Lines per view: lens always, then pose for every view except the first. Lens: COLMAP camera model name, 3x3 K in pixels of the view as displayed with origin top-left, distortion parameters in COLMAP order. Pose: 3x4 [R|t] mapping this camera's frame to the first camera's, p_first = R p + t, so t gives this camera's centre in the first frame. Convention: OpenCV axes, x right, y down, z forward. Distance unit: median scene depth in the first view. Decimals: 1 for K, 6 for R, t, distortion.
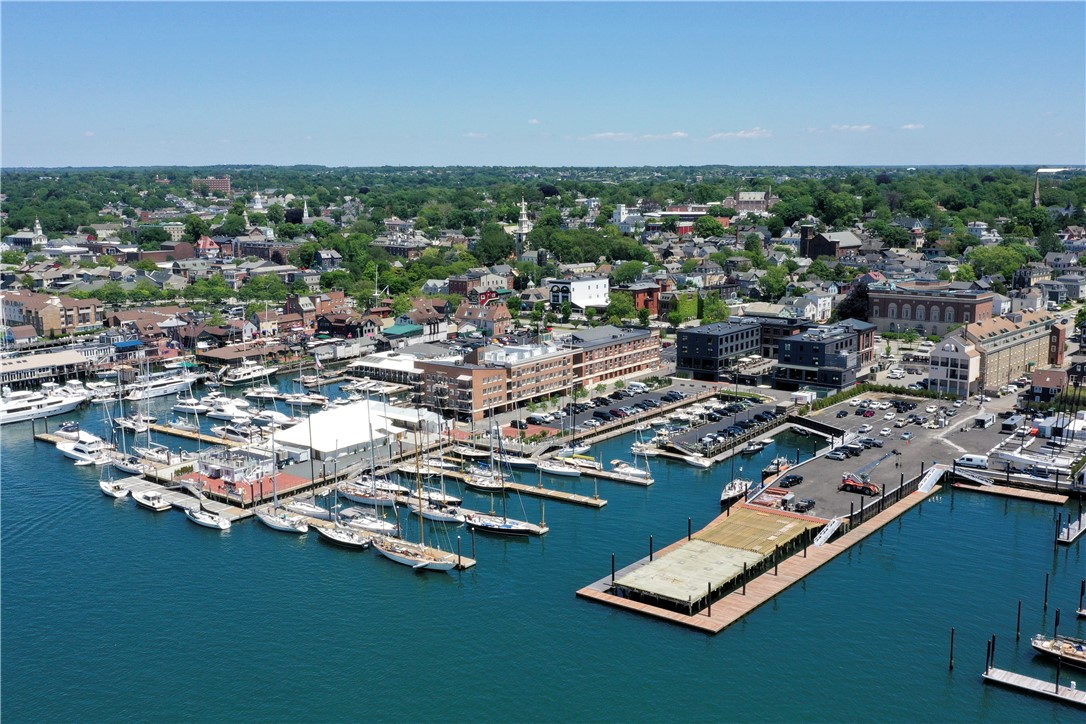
lens RADIAL K [[1126.2, 0, 543.0], [0, 1126.2, 362.0], [0, 0, 1]] dist [-0.016249, -0.008917]
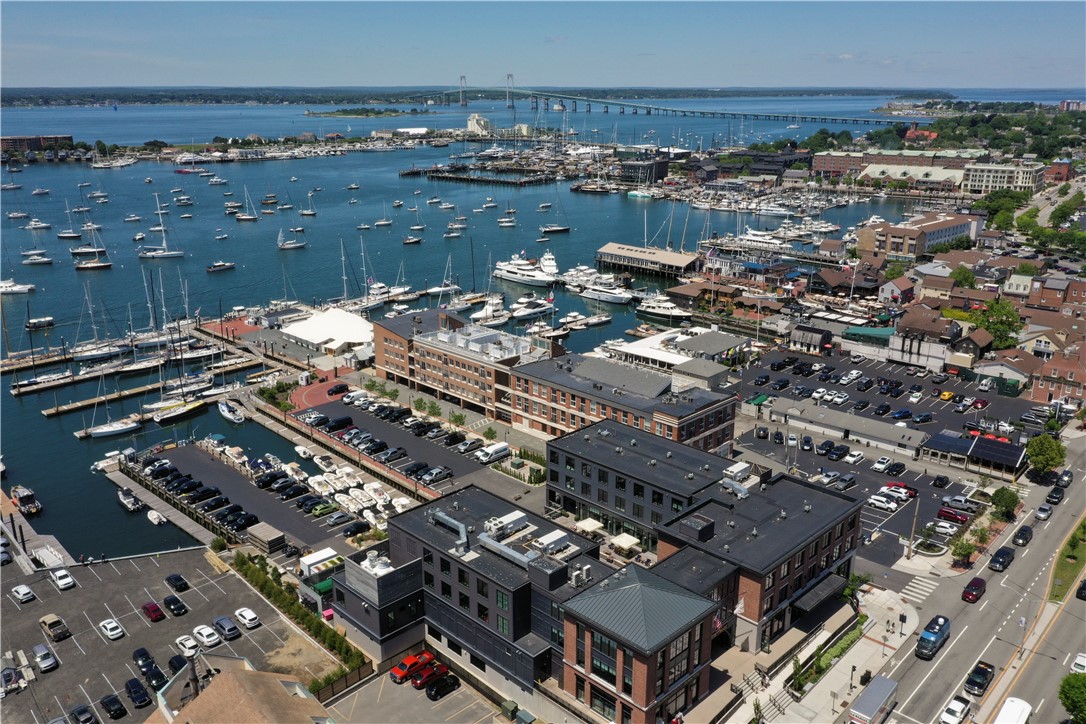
lens RADIAL K [[866.6, 0, 543.0], [0, 866.6, 362.0], [0, 0, 1]] dist [0.003545, -0.003072]
pose [[-0.131934, 0.303068, -0.943792, 0.377567], [-0.163920, 0.932336, 0.322304, -0.134989], [0.977611, 0.197230, -0.073328, 0.735329]]
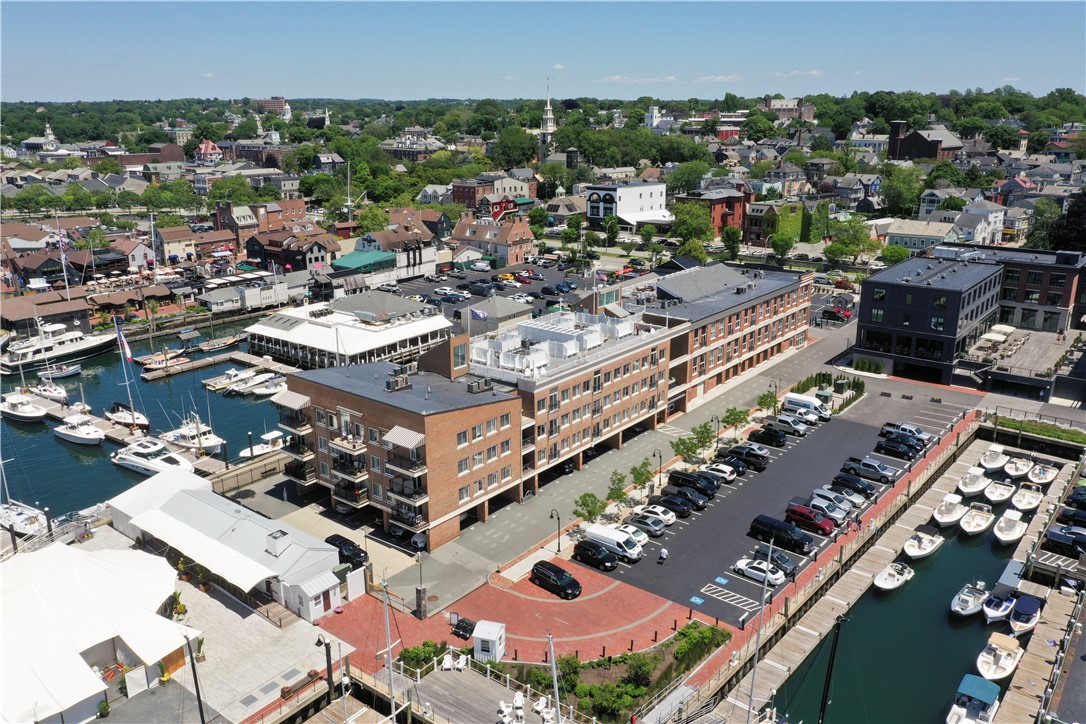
lens RADIAL K [[866.6, 0, 543.0], [0, 866.6, 362.0], [0, 0, 1]] dist [0.003545, -0.003072]
pose [[0.999831, 0.009399, -0.015829, -0.013083], [-0.007467, 0.992991, 0.117954, -0.026121], [0.016827, -0.117816, 0.992893, 0.448205]]
